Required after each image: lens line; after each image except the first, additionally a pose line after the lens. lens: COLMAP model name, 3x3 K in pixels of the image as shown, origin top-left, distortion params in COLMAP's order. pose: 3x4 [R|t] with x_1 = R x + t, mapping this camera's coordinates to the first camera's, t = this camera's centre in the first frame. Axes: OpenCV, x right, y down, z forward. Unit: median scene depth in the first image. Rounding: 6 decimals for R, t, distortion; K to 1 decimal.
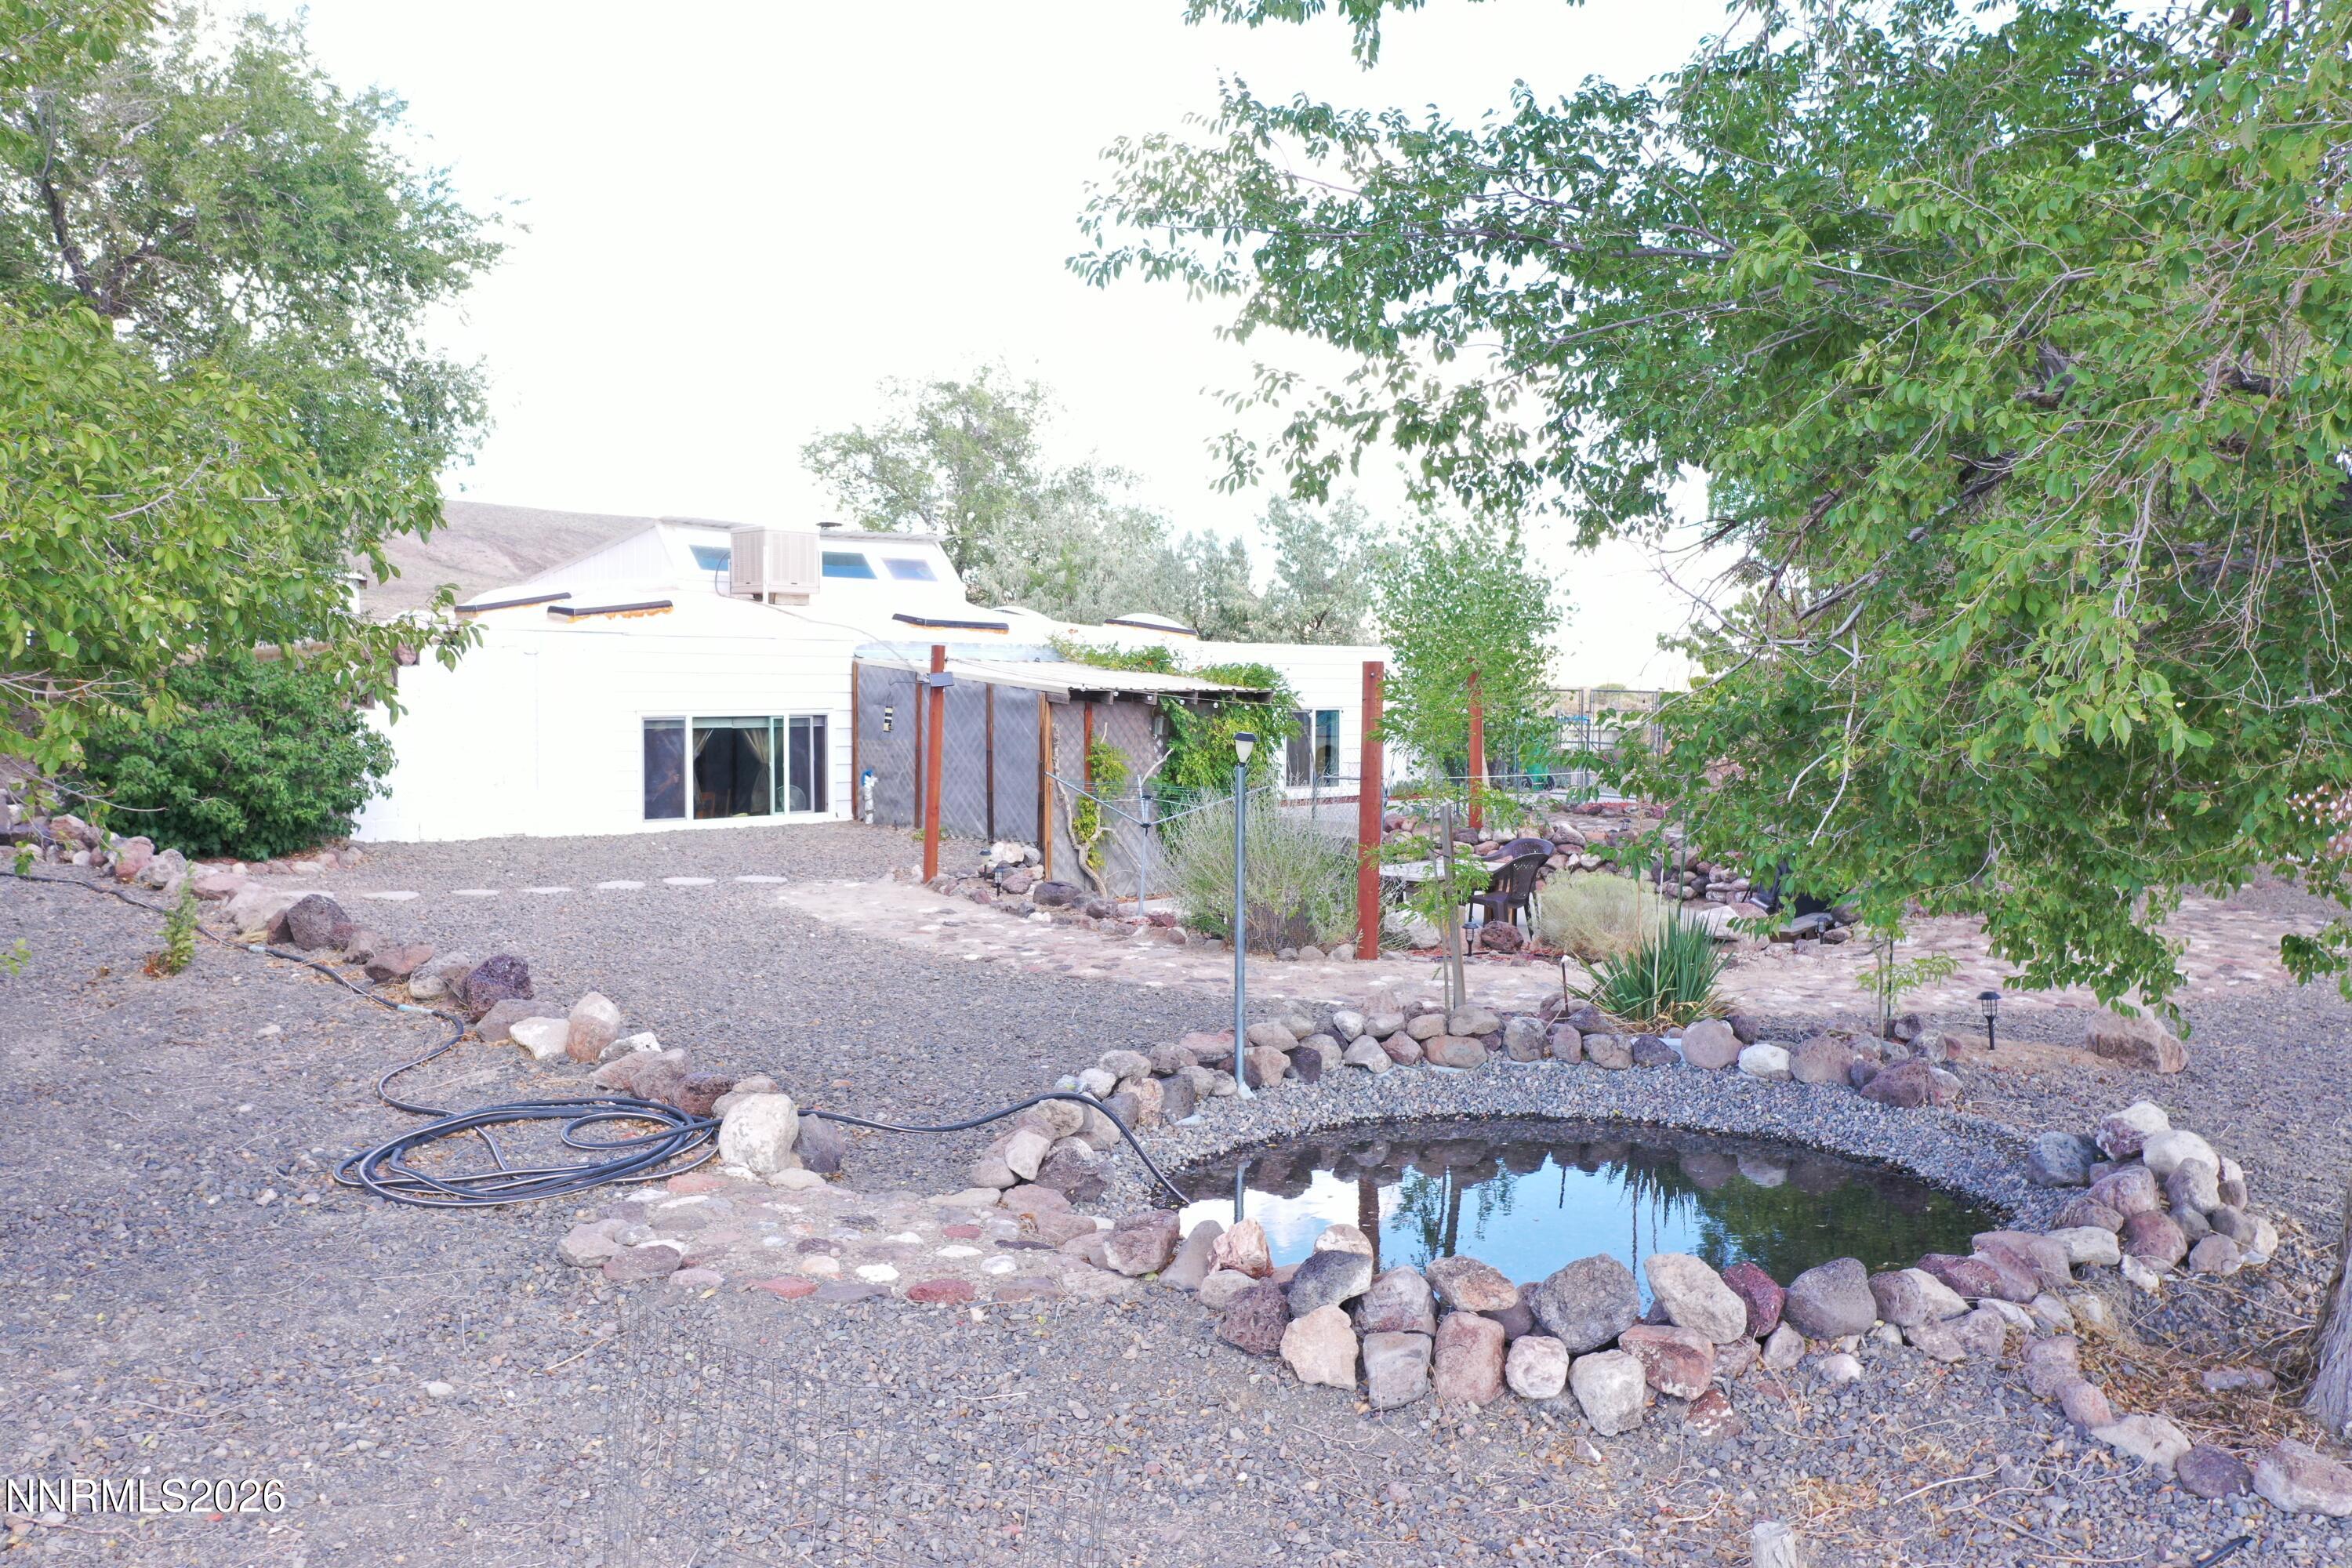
lens RADIAL K [[1869.4, 0, 1176.0], [0, 1869.4, 784.0], [0, 0, 1]] dist [-0.000800, 0.000234]
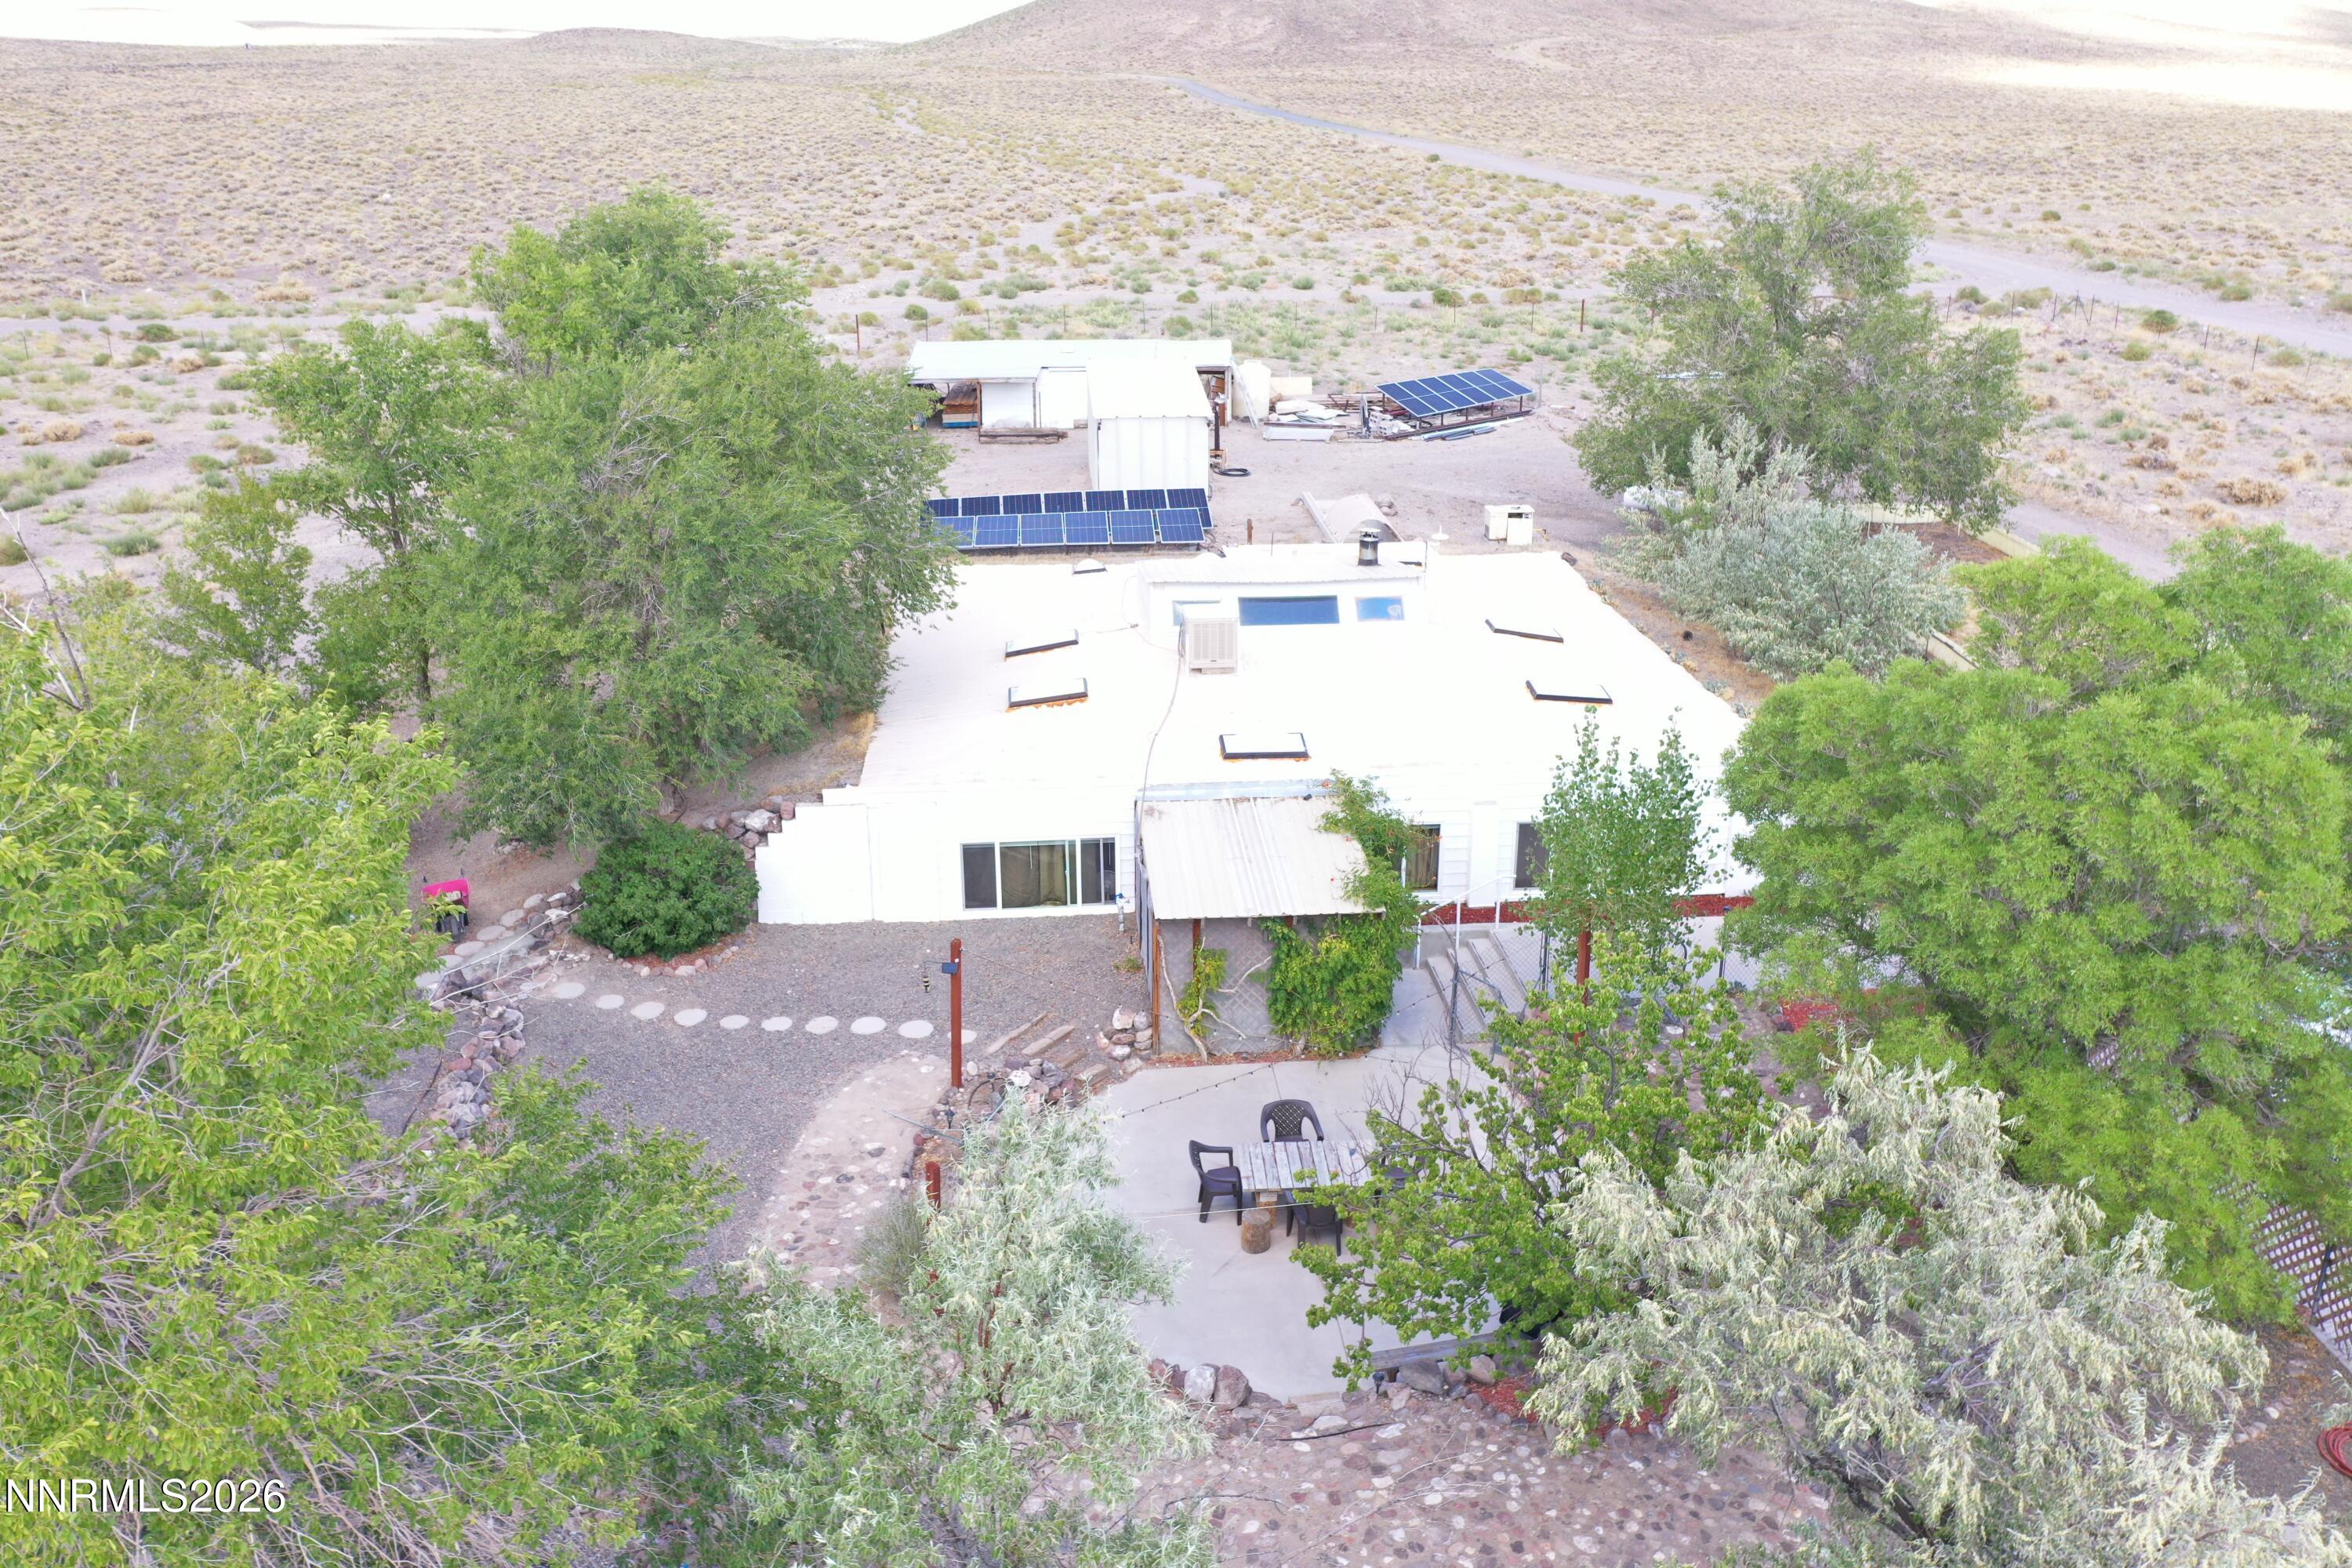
lens RADIAL K [[1869.4, 0, 1176.0], [0, 1869.4, 784.0], [0, 0, 1]] dist [-0.000800, 0.000234]
pose [[0.767059, 0.213462, -0.605025, 1.115669], [-0.025039, 0.952269, 0.304231, -0.830243], [0.641088, -0.218213, 0.735791, 0.100908]]
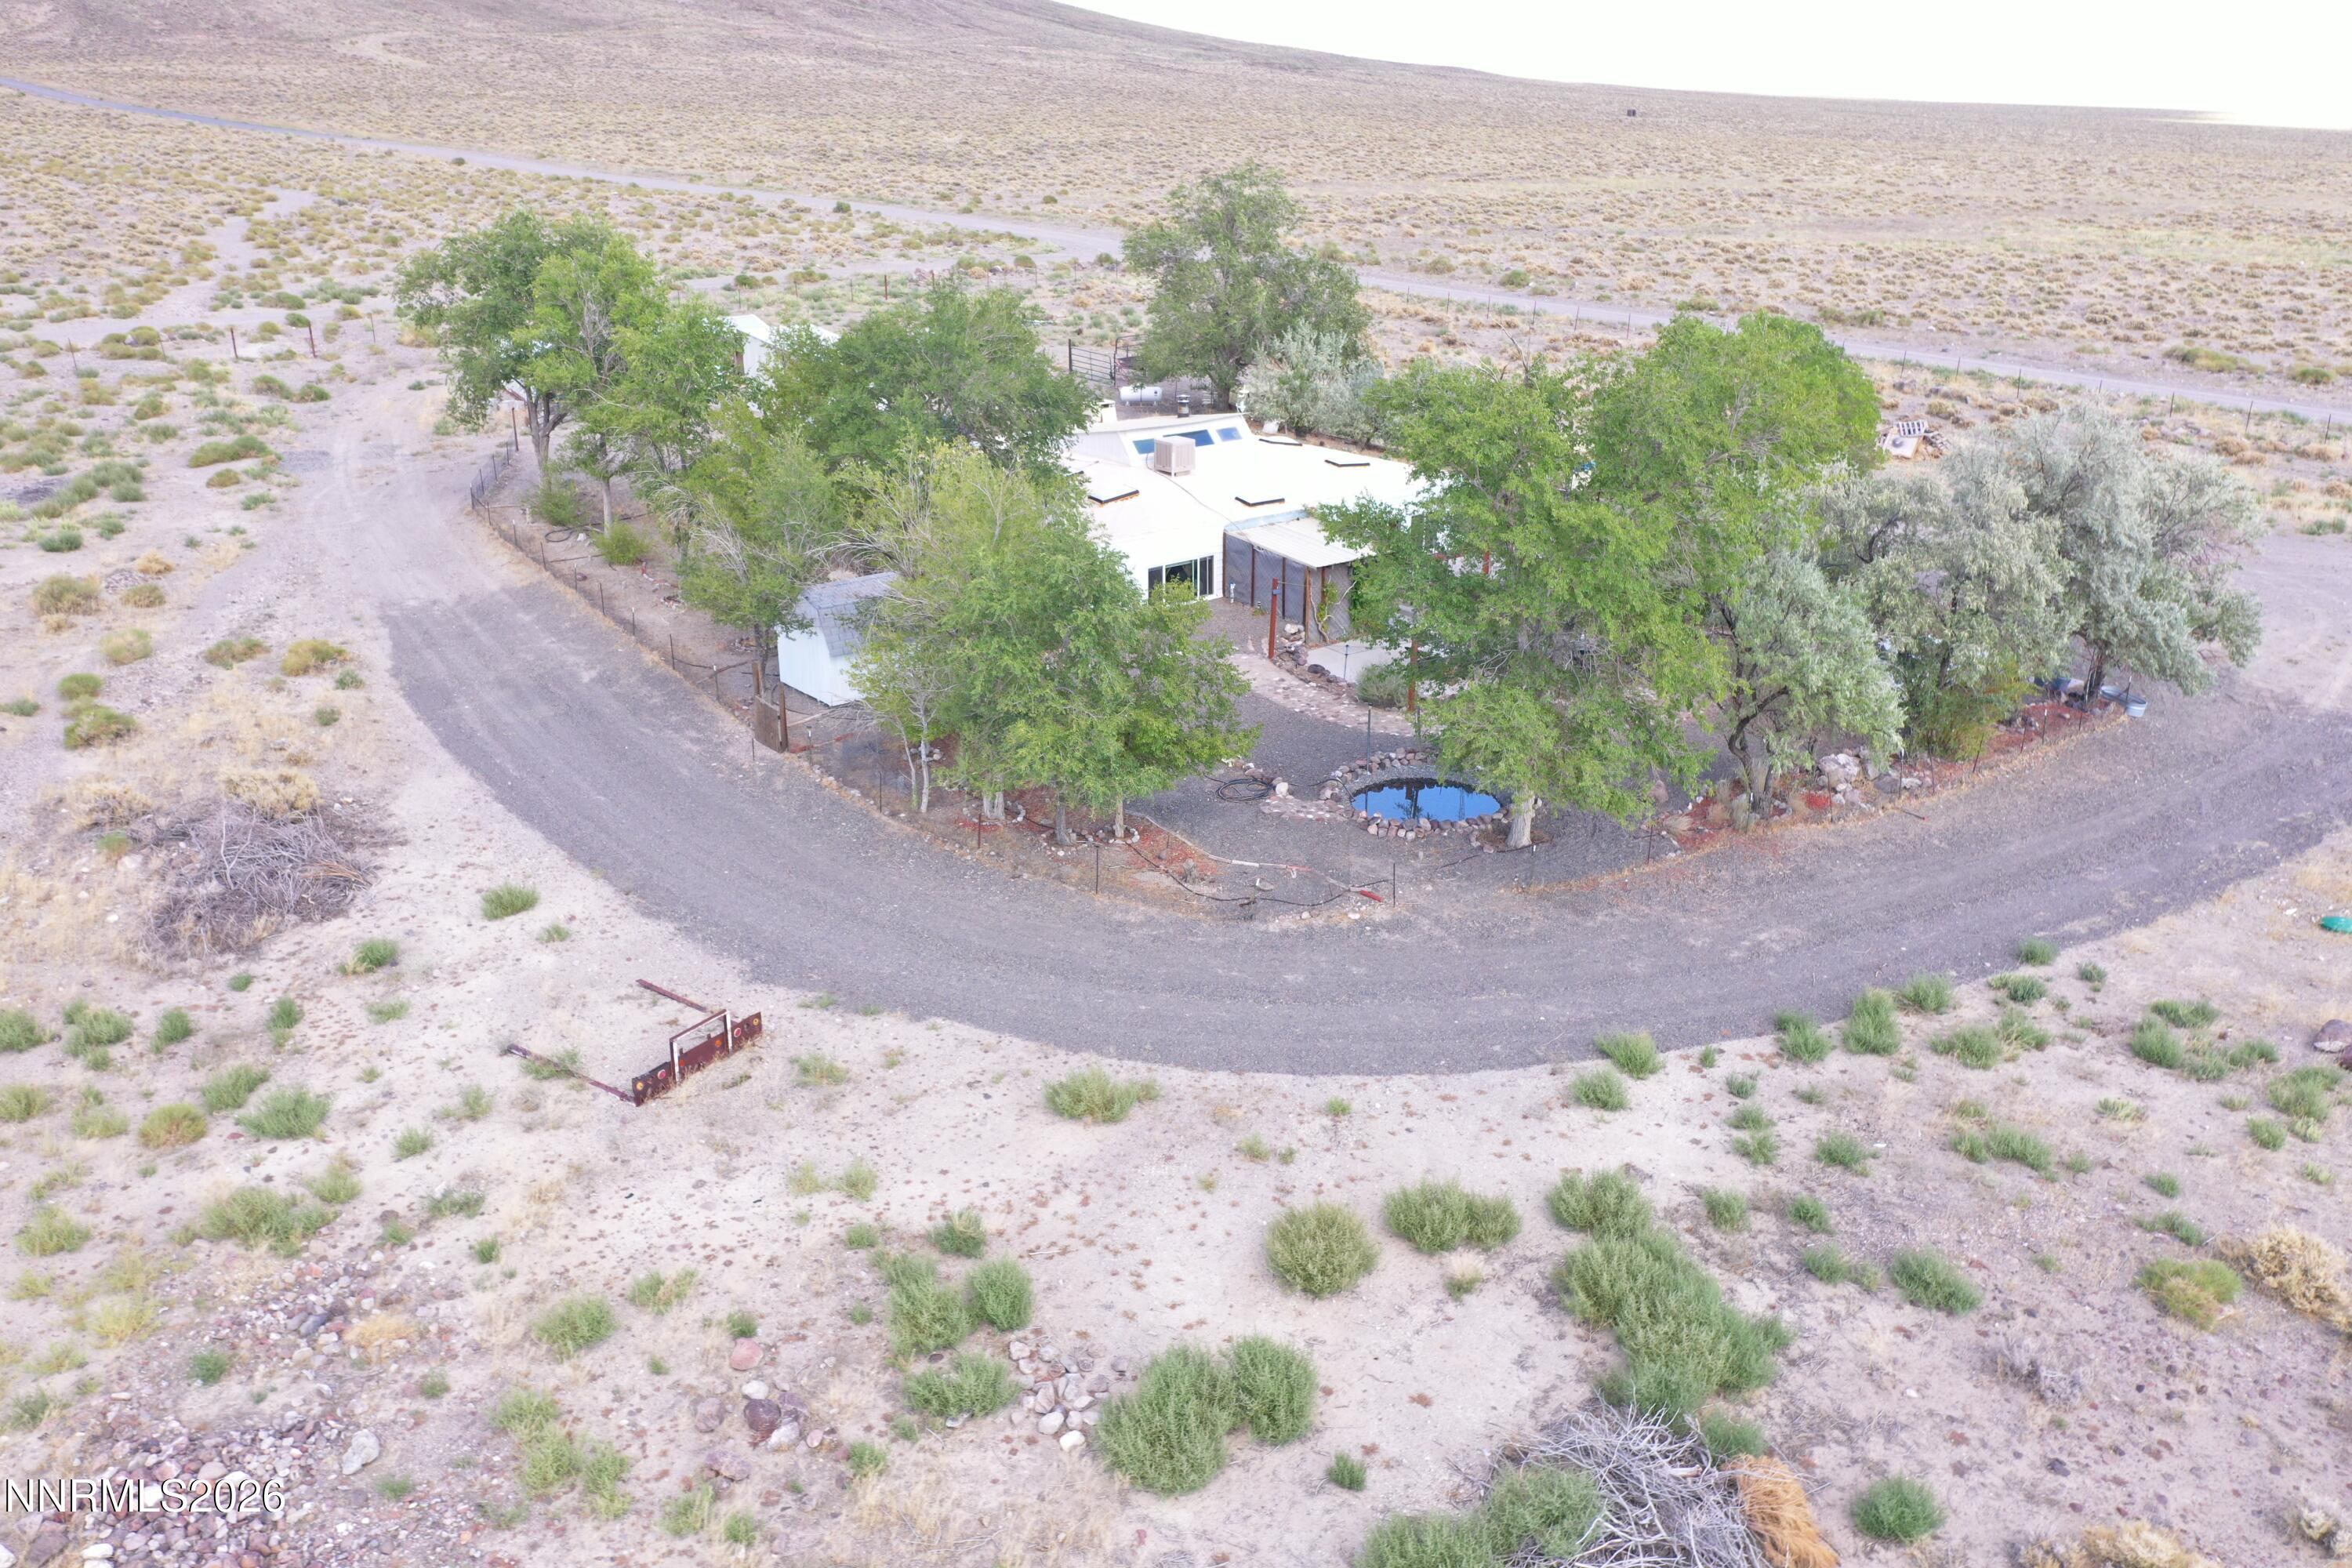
lens RADIAL K [[1872.0, 0, 1175.7], [0, 1872.0, 775.3], [0, 0, 1]] dist [0.001764, -0.003625]
pose [[0.995529, 0.026774, -0.090583, -0.013924], [0.001330, 0.954919, 0.296862, -0.841016], [0.094448, -0.295655, 0.950614, -2.421170]]
